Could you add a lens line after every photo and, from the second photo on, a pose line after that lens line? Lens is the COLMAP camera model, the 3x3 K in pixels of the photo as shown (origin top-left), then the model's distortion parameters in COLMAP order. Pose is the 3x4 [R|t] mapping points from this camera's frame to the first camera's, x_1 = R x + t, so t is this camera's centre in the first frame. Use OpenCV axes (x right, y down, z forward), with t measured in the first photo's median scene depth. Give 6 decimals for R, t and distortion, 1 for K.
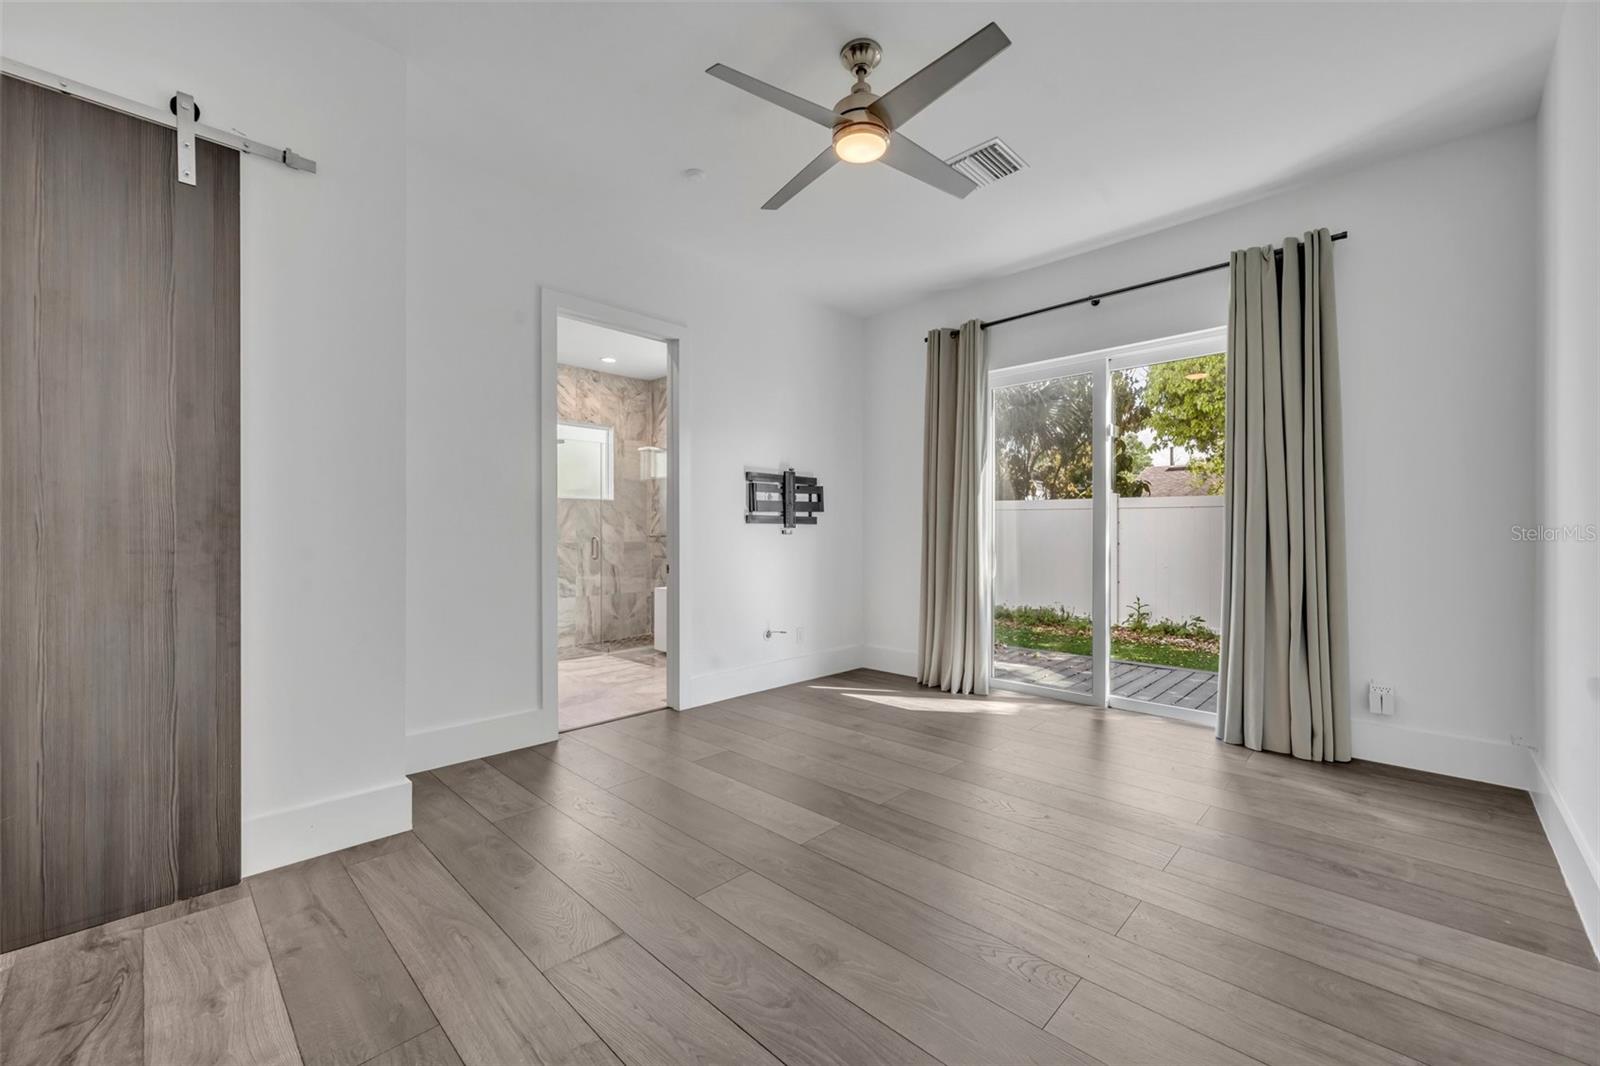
lens RADIAL K [[639.4, 0, 794.7], [0, 639.4, 536.1], [0, 0, 1]] dist [0.000829, -0.000141]
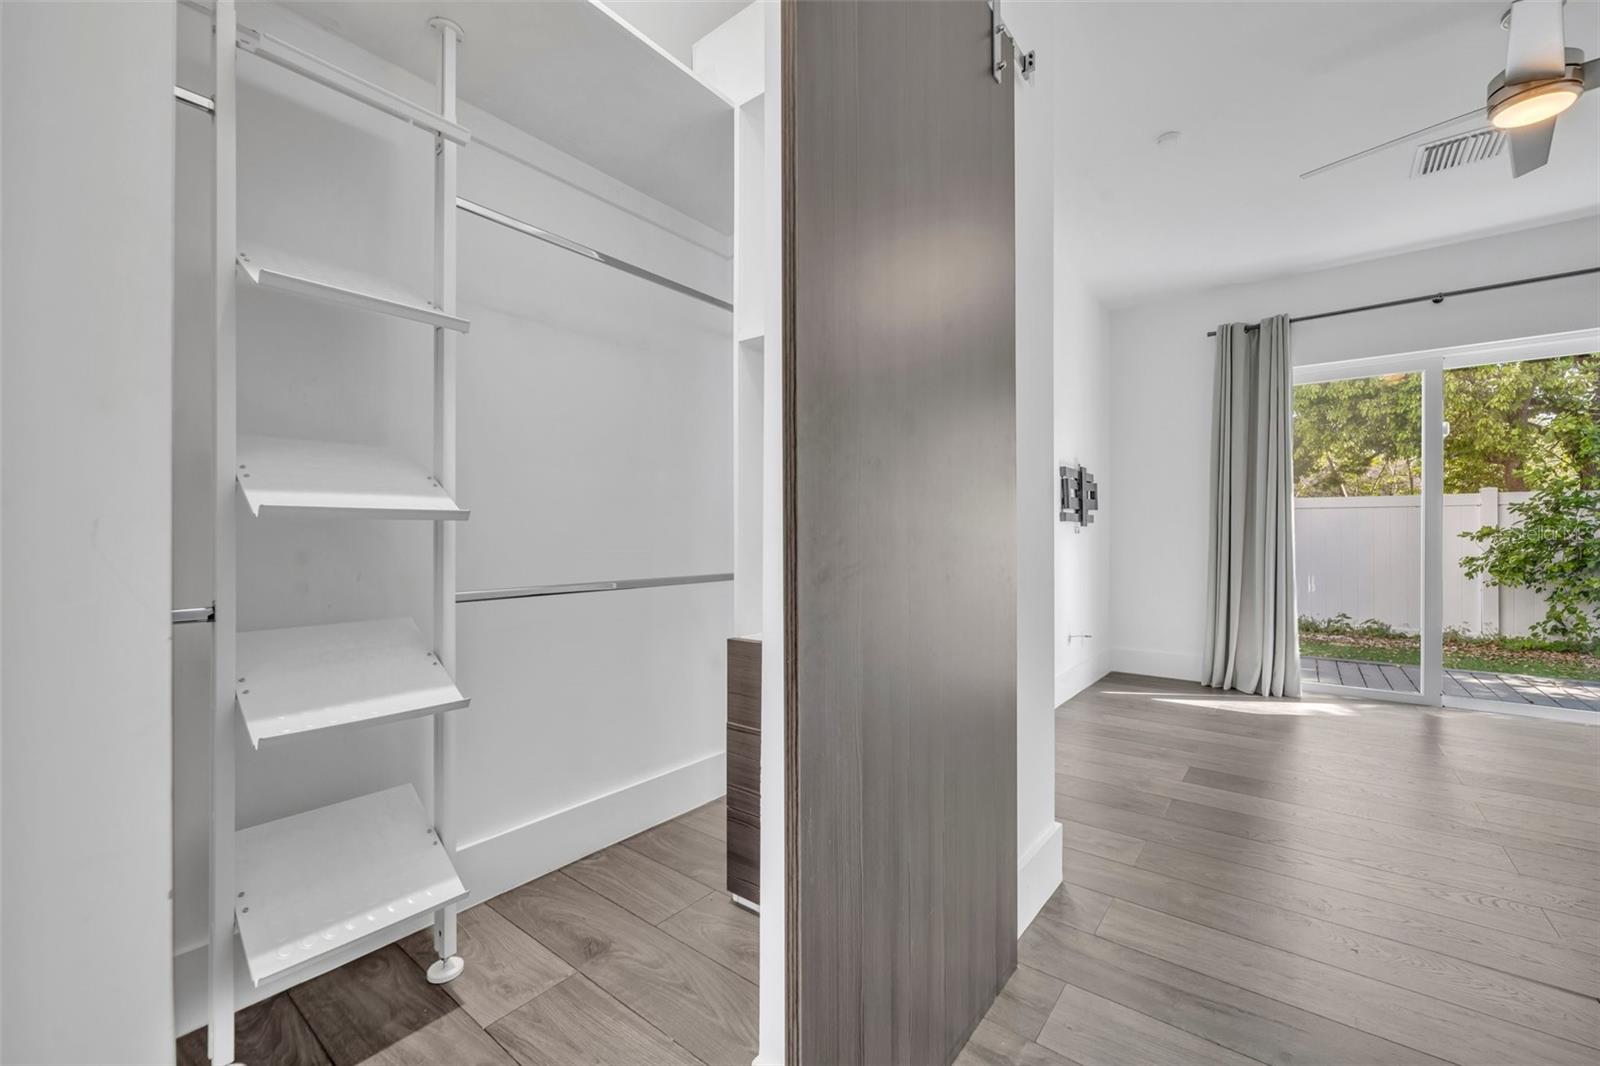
lens RADIAL K [[639.4, 0, 794.7], [0, 639.4, 536.1], [0, 0, 1]] dist [0.000829, -0.000141]
pose [[0.993066, 0.000877, 0.117553, -0.648668], [-0.000605, 0.999997, -0.002344, 0.004883], [-0.117555, 0.002257, 0.993064, 0.127413]]
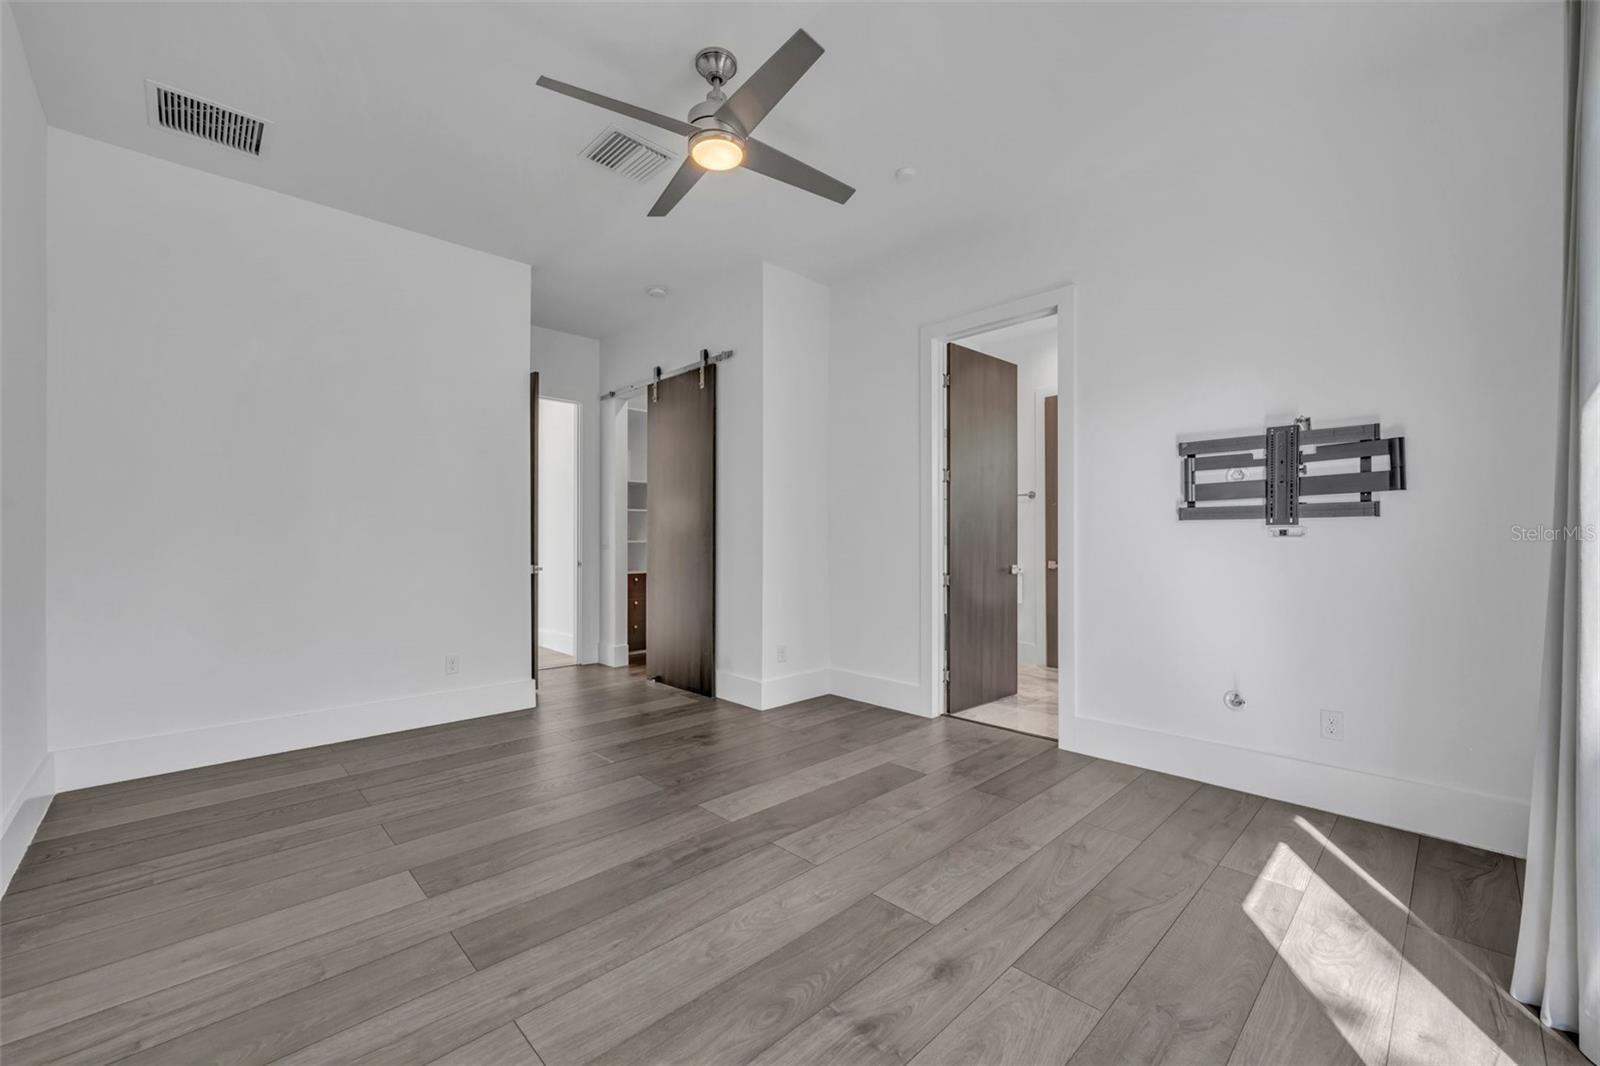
lens RADIAL K [[640.4, 0, 800.0], [0, 640.4, 533.0], [0, 0, 1]] dist [0.000934, -0.000418]
pose [[-0.029652, -0.012262, -0.999485, 0.676291], [-0.003358, 0.999920, -0.012168, 0.002437], [0.999555, 0.002996, -0.029690, 0.704433]]
